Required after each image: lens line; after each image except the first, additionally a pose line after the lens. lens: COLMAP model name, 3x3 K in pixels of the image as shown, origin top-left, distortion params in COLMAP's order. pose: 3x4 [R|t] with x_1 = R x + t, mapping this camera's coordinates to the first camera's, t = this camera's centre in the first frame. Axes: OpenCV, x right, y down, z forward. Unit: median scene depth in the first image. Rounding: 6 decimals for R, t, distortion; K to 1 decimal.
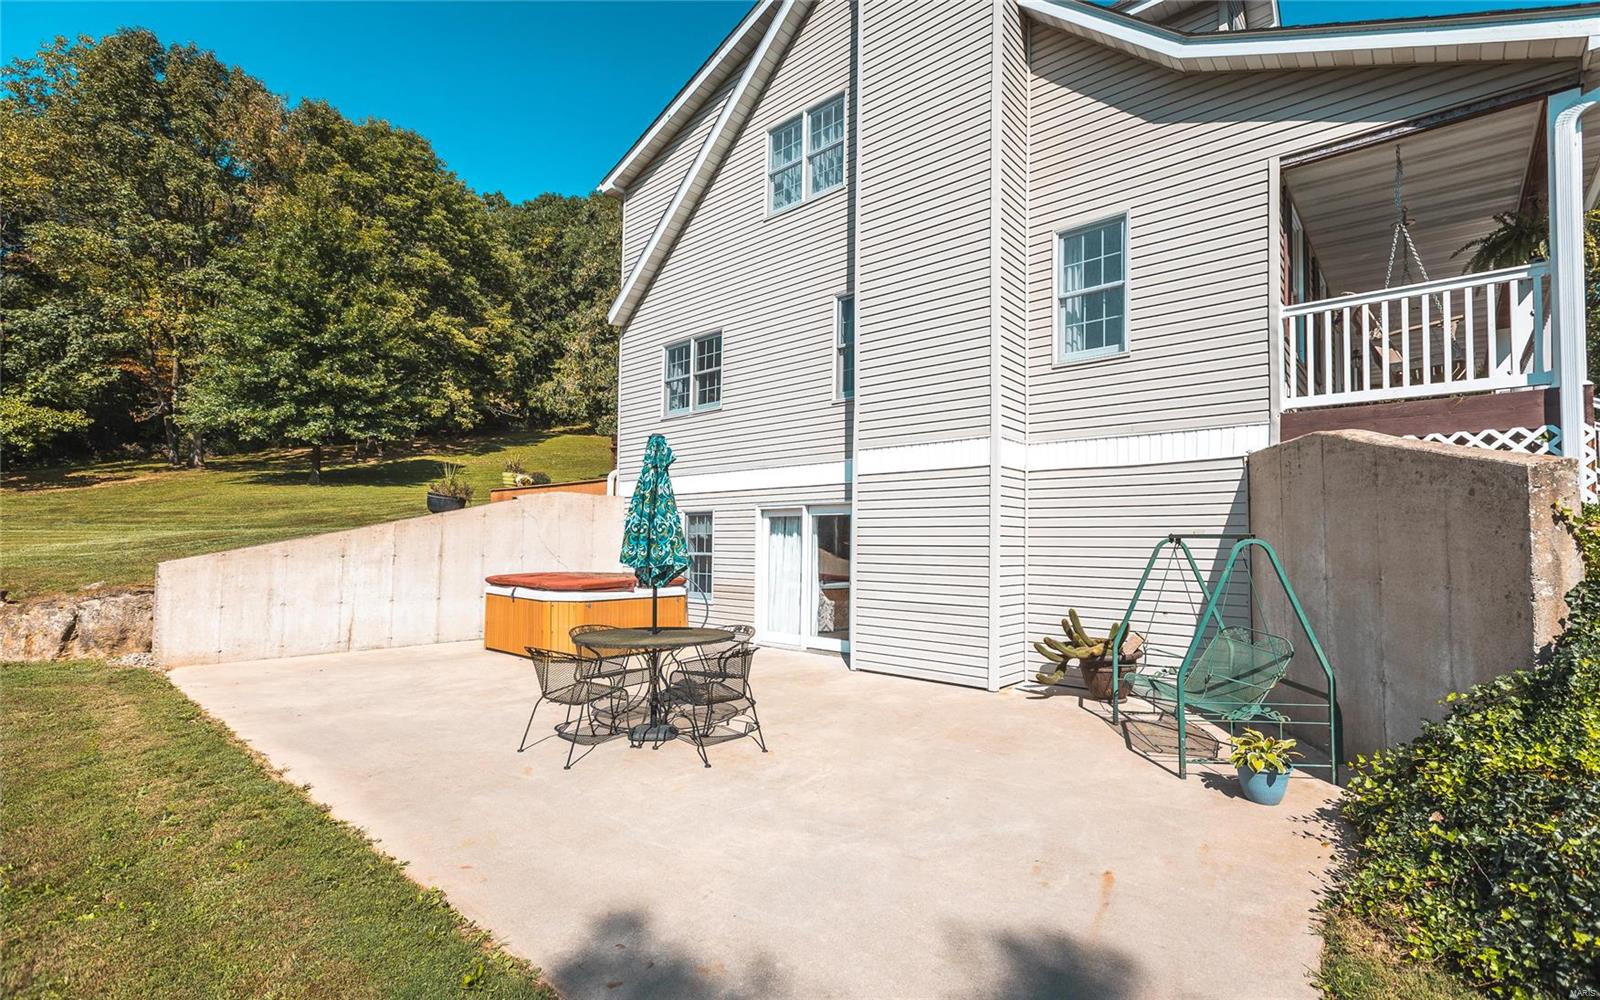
lens RADIAL K [[731.5, 0, 796.2], [0, 731.5, 514.2], [0, 0, 1]] dist [0.003242, 0.000225]
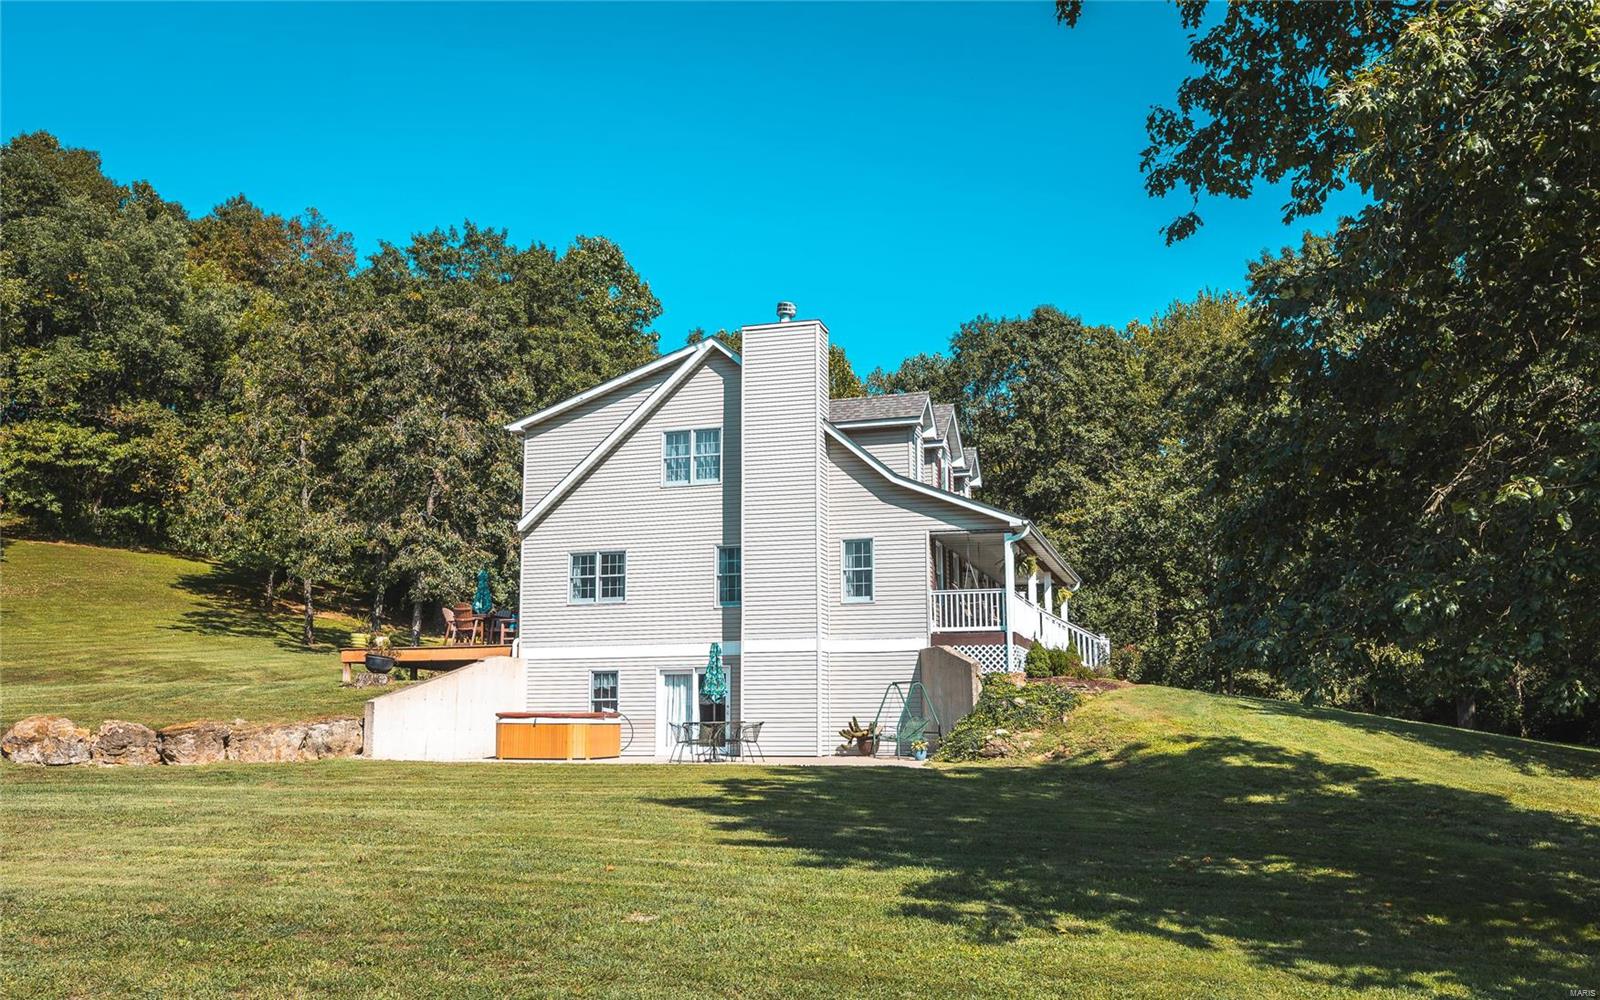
lens RADIAL K [[1406.4, 0, 798.7], [0, 1406.4, 498.3], [0, 0, 1]] dist [-0.001933, 0.001688]
pose [[0.902517, 0.056464, 0.426936, -1.488910], [-0.005106, 0.992701, -0.120494, -0.013699], [-0.430624, 0.106568, 0.896218, -2.580648]]
